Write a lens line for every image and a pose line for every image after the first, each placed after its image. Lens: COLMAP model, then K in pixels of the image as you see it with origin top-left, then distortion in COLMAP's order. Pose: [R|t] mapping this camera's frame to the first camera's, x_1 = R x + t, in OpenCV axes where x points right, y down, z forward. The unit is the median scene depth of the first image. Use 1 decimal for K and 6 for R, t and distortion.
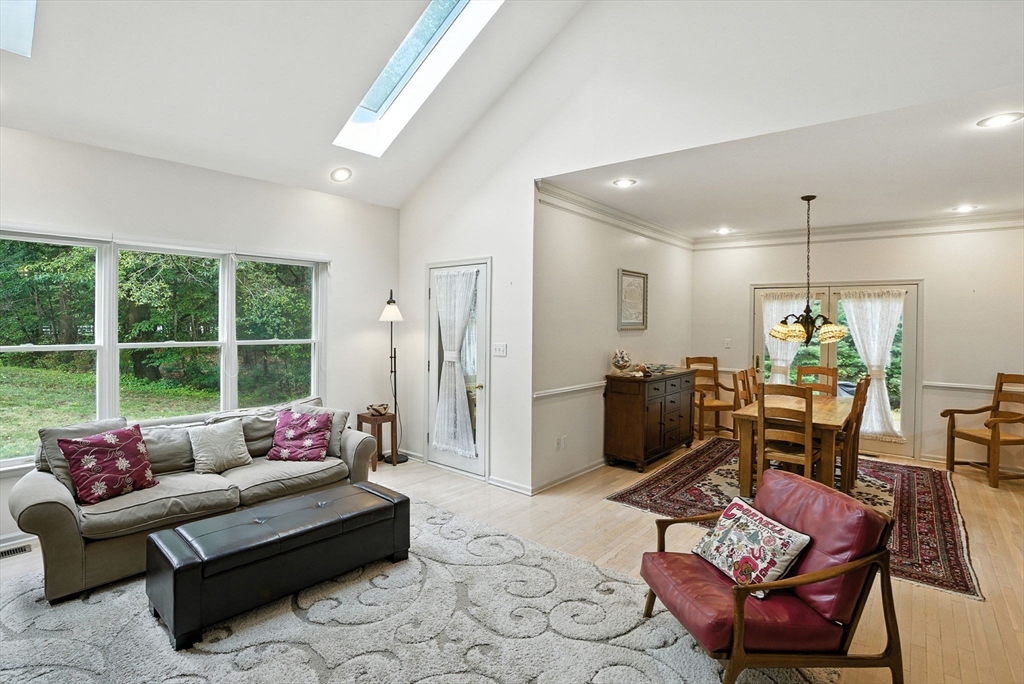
lens RADIAL K [[500.7, 0, 512.1], [0, 500.7, 328.4], [0, 0, 1]] dist [0.000686, 0.000211]
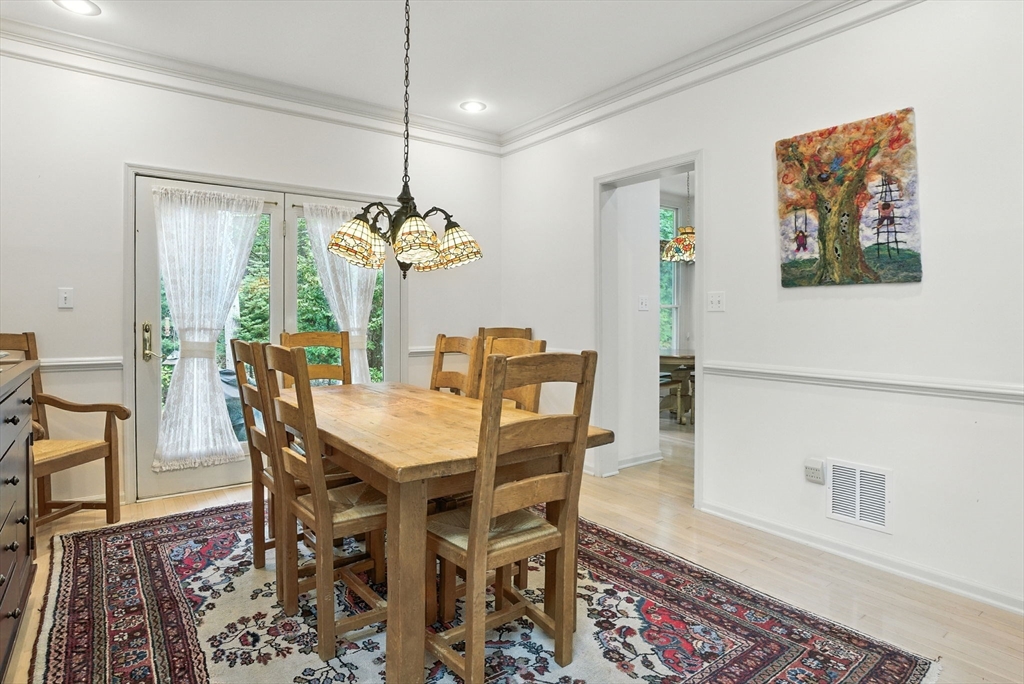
lens RADIAL K [[561.5, 0, 510.6], [0, 561.5, 318.6], [0, 0, 1]] dist [-0.025749, 0.000158]
pose [[0.244156, -0.010848, 0.969675, 0.107646], [0.015777, 0.999850, 0.007213, 0.067746], [-0.969608, 0.013538, 0.244290, 0.729263]]
